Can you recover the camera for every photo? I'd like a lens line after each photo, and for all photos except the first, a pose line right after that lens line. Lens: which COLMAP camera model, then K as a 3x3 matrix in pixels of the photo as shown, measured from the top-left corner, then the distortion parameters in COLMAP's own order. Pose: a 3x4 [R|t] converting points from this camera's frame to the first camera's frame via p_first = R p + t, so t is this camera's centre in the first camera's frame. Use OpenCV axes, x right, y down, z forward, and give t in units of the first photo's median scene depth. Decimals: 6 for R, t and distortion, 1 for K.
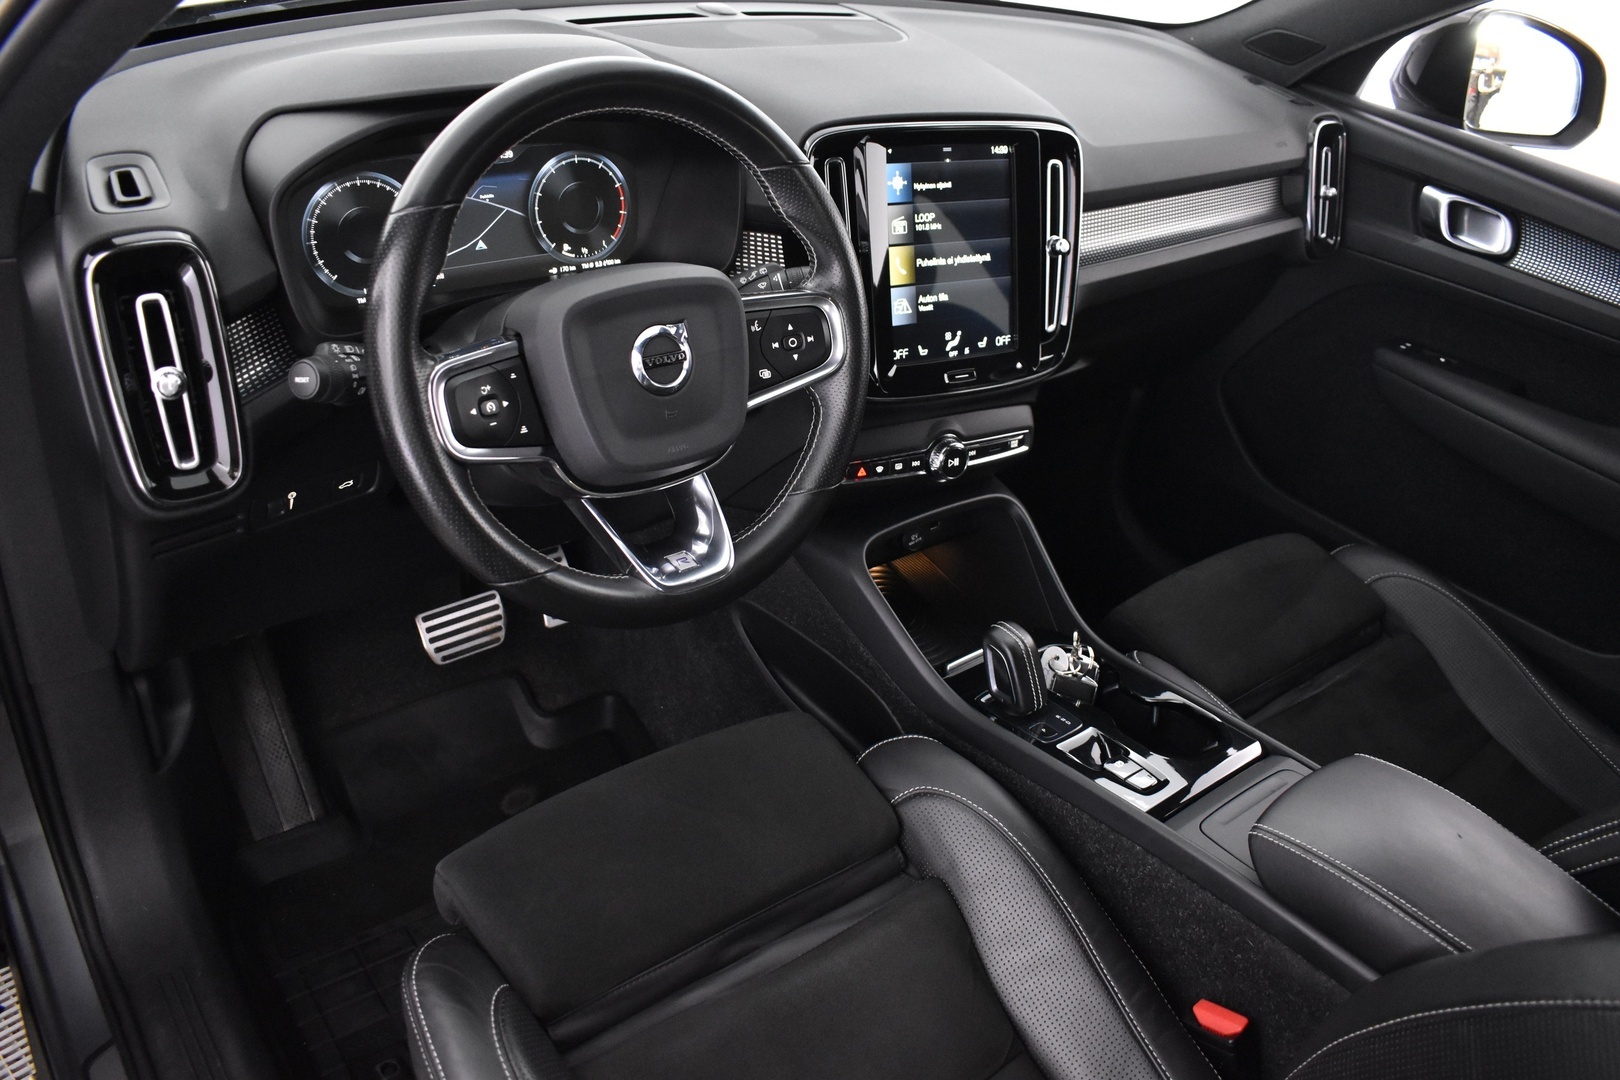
lens RADIAL K [[1251.1, 0, 812.1], [0, 1251.1, 521.5], [0, 0, 1]] dist [-0.094233, 0.006946]
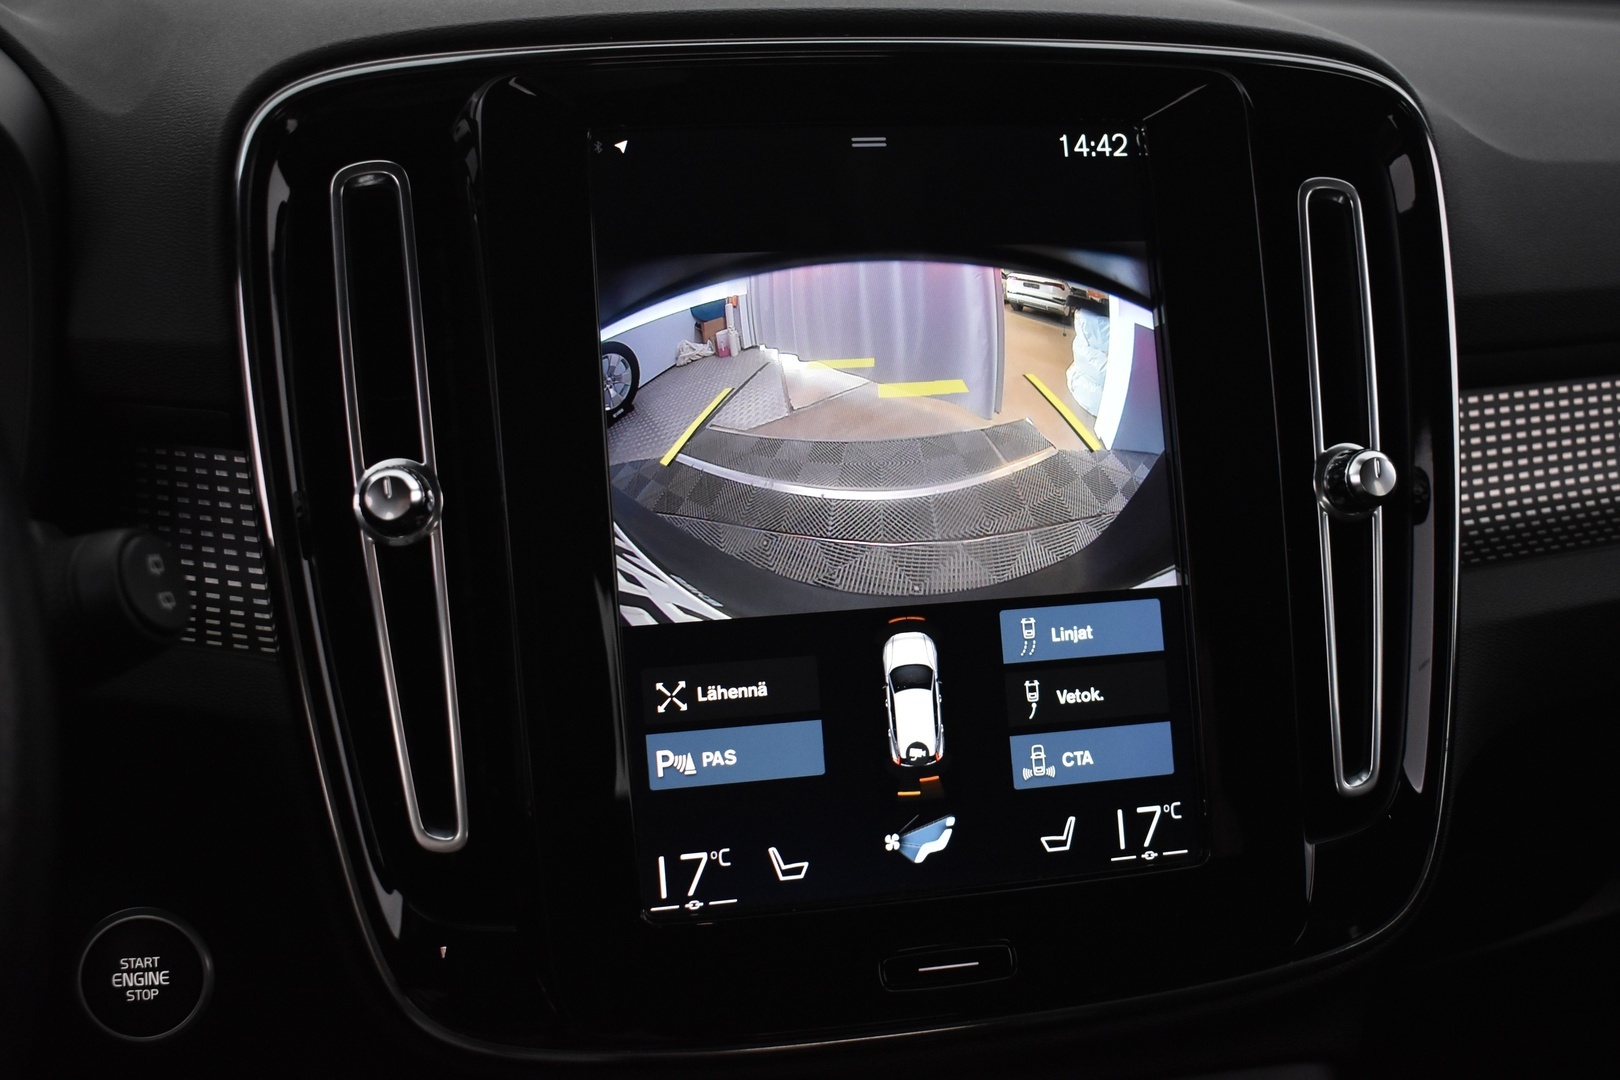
lens RADIAL K [[1815.4, 0, 810.0], [0, 1815.4, 540.0], [0, 0, 1]] dist [-0.025518, -0.133057]
pose [[0.944588, -0.036790, -0.326189, 0.224073], [-0.058784, 0.958678, -0.278353, -0.097118], [0.322951, 0.282104, 0.903394, 0.640300]]
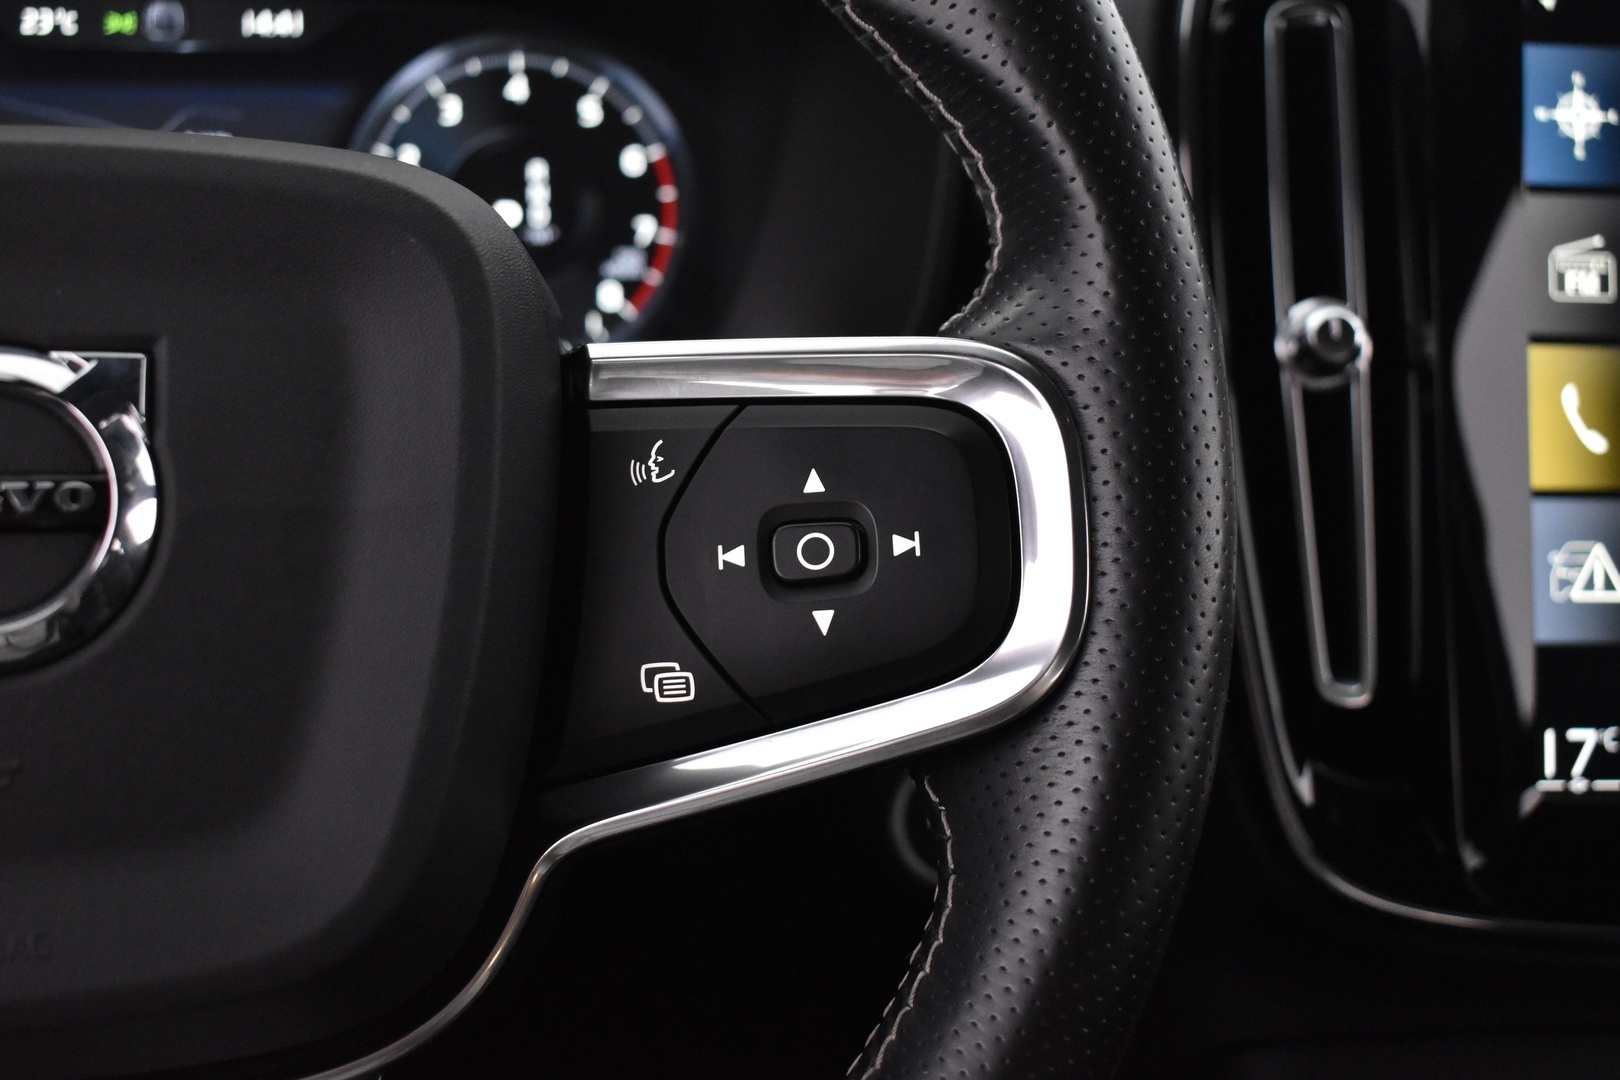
lens RADIAL K [[1964.7, 0, 812.3], [0, 1964.7, 515.7], [0, 0, 1]] dist [-0.066342, -0.034236]
pose [[0.896093, 0.036738, -0.442343, 0.107798], [-0.170085, 0.948921, -0.265745, -0.048480], [0.409985, 0.313368, 0.856570, 0.576600]]
